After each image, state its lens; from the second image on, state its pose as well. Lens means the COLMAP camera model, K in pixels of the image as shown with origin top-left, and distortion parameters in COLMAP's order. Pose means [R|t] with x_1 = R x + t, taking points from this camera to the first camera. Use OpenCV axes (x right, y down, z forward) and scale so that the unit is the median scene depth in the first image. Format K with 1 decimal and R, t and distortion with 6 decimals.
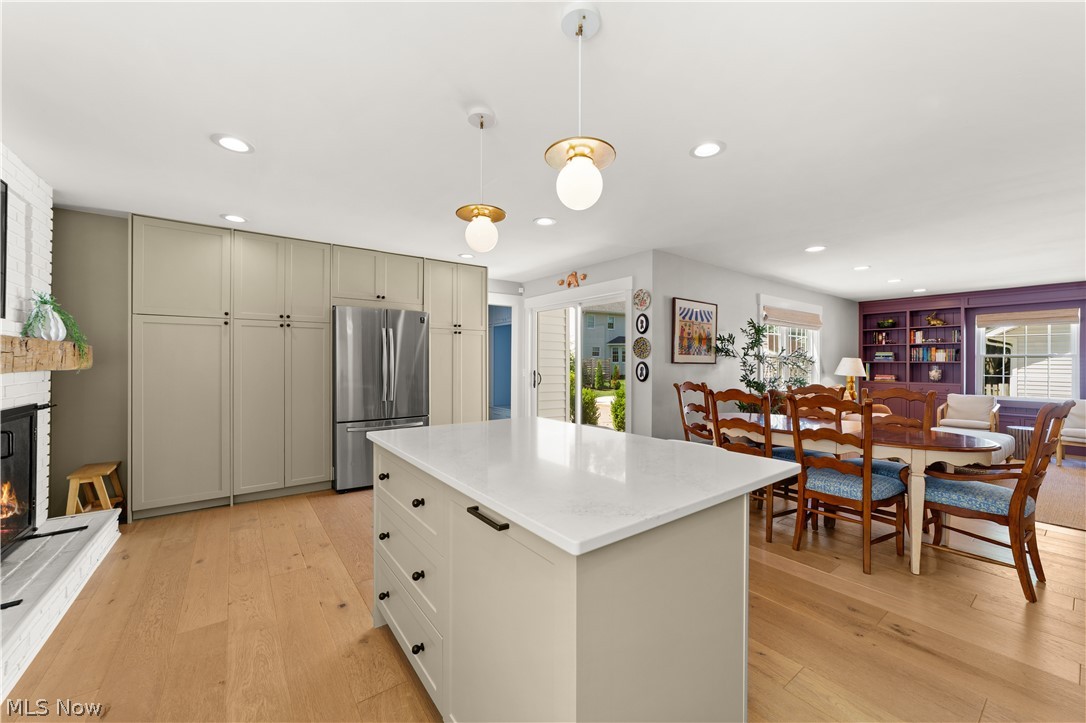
lens RADIAL K [[416.7, 0, 542.5], [0, 416.7, 363.5], [0, 0, 1]] dist [0.003814, 0.000635]
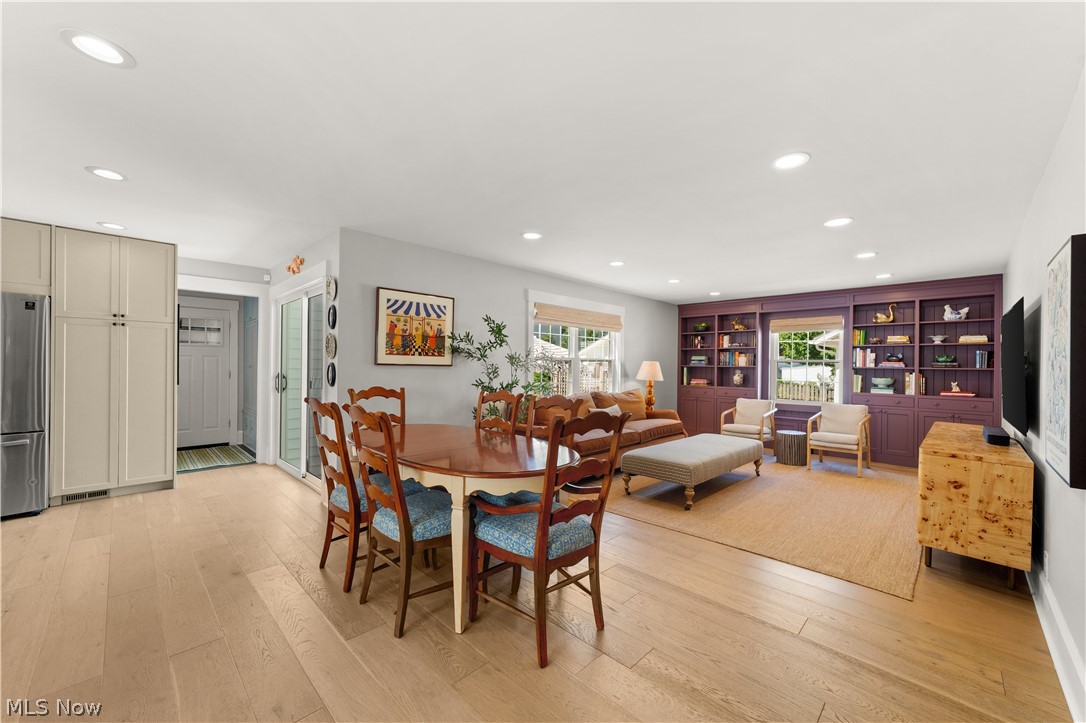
lens RADIAL K [[416.7, 0, 541.7], [0, 416.7, 372.3], [0, 0, 1]] dist [0.003814, 0.000635]
pose [[0.990115, 0.005070, 0.140165, 0.443877], [-0.007056, 0.999882, 0.013674, 0.000323], [-0.140079, -0.014528, 0.990034, 0.099056]]
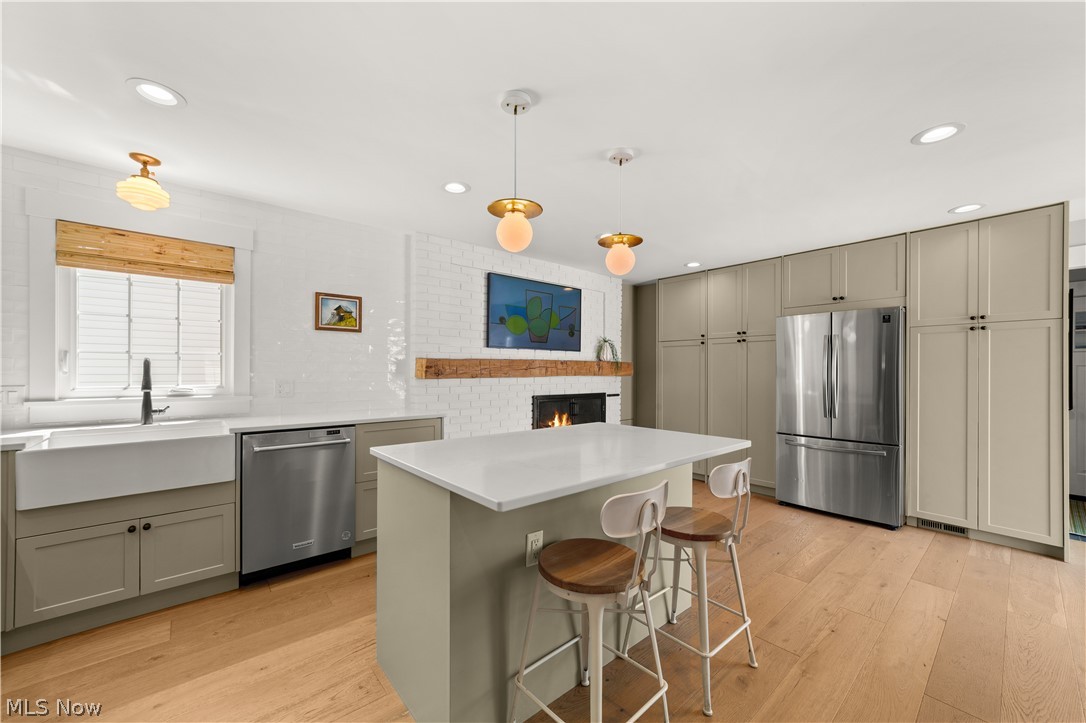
lens RADIAL K [[416.7, 0, 533.1], [0, 416.7, 364.9], [0, 0, 1]] dist [0.003814, 0.000635]
pose [[0.060028, -0.014146, -0.998096, 0.368457], [-0.011499, 0.999823, -0.014862, -0.000518], [0.998130, 0.012369, 0.059855, 0.264299]]
